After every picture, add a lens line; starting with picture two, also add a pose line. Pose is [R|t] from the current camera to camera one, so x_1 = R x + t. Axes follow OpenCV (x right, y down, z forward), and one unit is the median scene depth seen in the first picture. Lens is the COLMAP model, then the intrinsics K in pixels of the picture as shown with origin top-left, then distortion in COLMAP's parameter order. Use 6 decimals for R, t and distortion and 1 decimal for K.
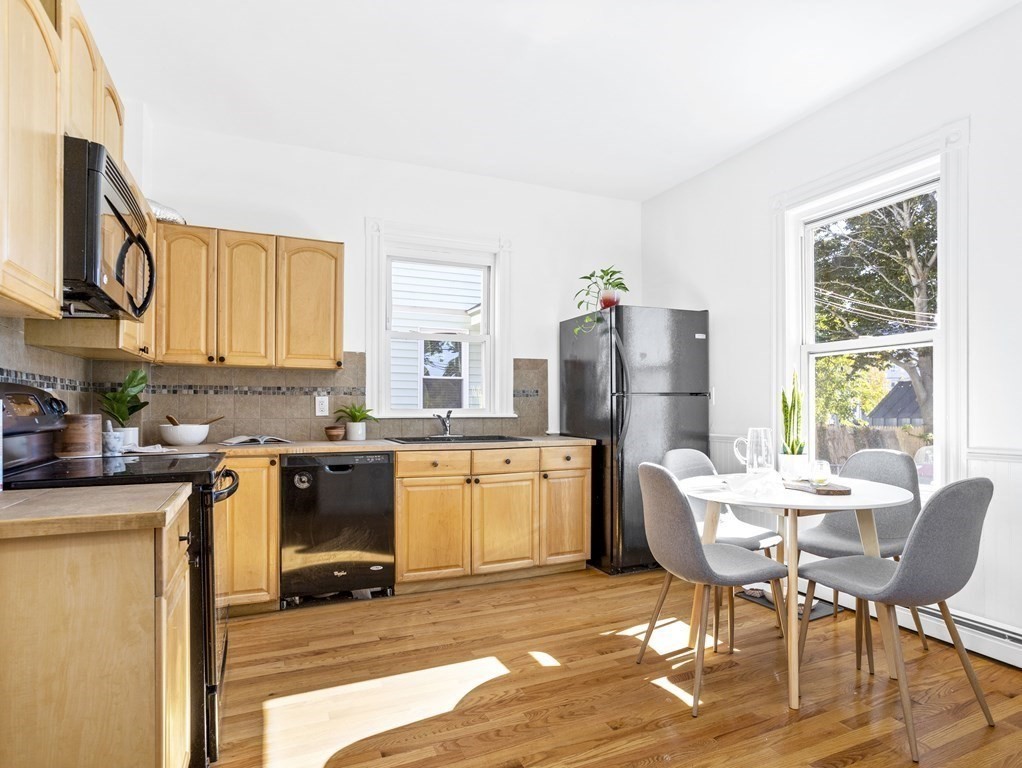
lens RADIAL K [[556.7, 0, 514.5], [0, 556.7, 392.9], [0, 0, 1]] dist [-0.022353, 0.008005]
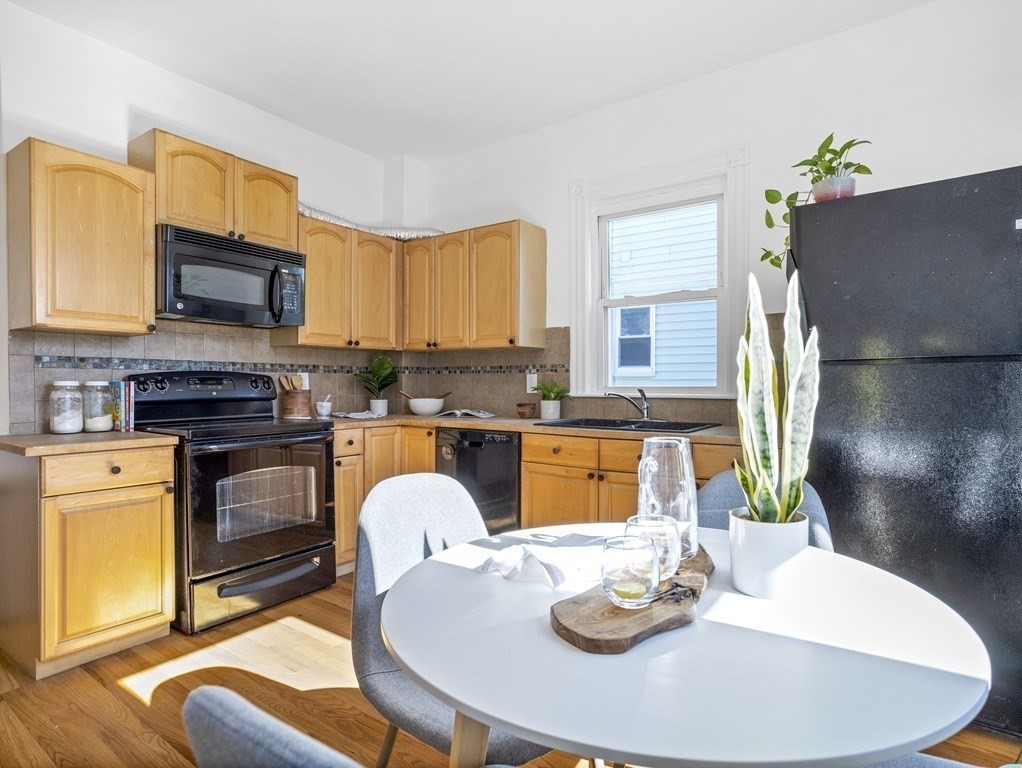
lens RADIAL K [[556.7, 0, 514.2], [0, 556.7, 382.4], [0, 0, 1]] dist [-0.022353, 0.008005]
pose [[0.510806, -0.001429, -0.859695, 0.550411], [0.022007, 0.999693, 0.011415, 0.010029], [0.859414, -0.024750, 0.510680, 0.489573]]
